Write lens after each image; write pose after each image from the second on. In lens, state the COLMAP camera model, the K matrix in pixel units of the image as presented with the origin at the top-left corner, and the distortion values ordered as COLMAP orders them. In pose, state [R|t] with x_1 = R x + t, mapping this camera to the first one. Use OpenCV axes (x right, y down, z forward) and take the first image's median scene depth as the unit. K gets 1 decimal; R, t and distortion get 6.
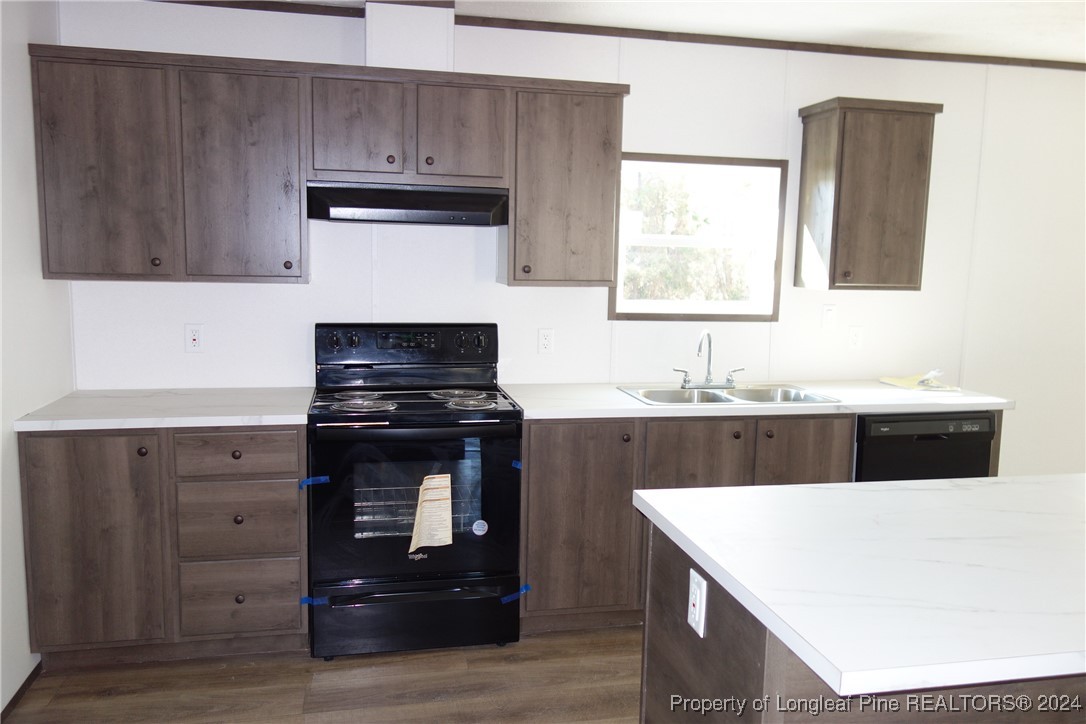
lens RADIAL K [[852.6, 0, 543.0], [0, 852.6, 362.0], [0, 0, 1]] dist [0.009802, -0.000803]
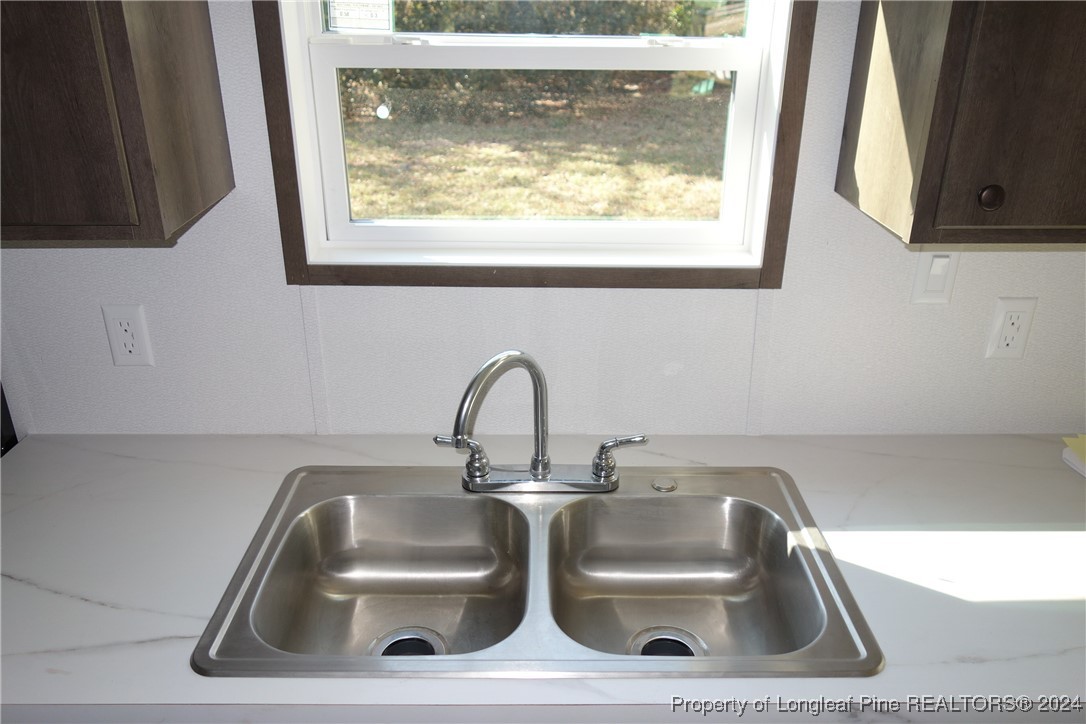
lens RADIAL K [[852.6, 0, 543.0], [0, 852.6, 362.0], [0, 0, 1]] dist [0.009802, -0.000803]
pose [[0.978566, 0.065451, -0.195253, 0.298400], [-0.008874, 0.960669, 0.277553, -0.138732], [0.205740, -0.269871, 0.940660, 0.756910]]
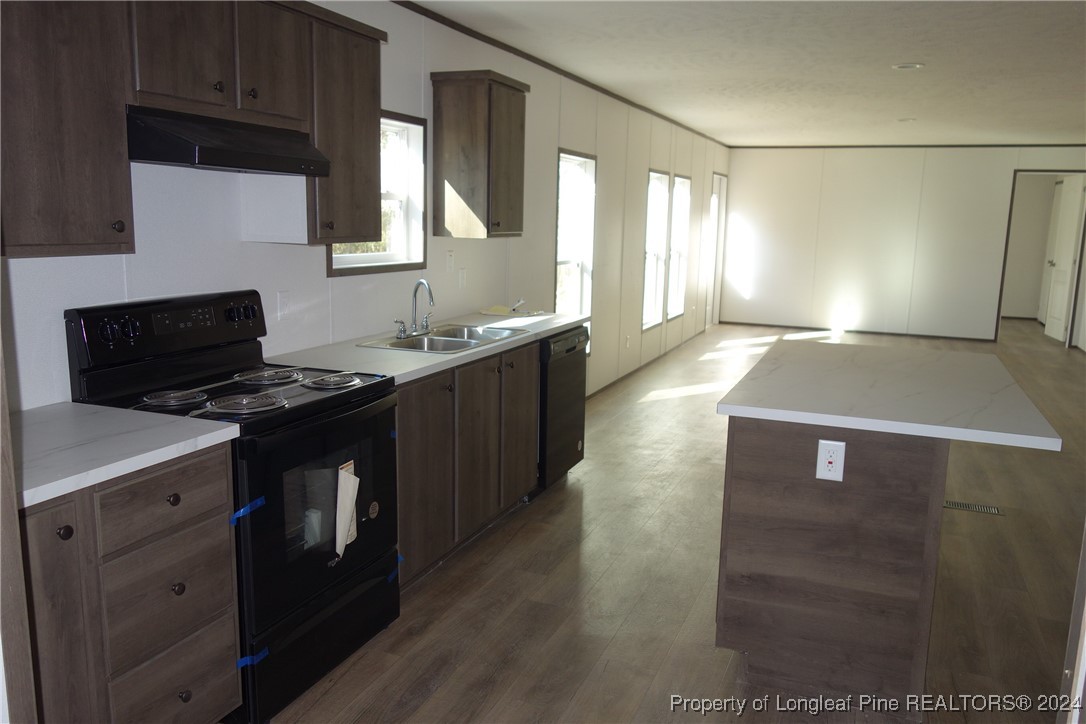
lens RADIAL K [[852.6, 0, 543.0], [0, 852.6, 362.0], [0, 0, 1]] dist [0.009802, -0.000803]
pose [[0.562831, -0.149823, 0.812880, -0.652896], [0.096730, 0.988617, 0.115238, -0.048554], [-0.820893, 0.013770, 0.570916, 0.304209]]
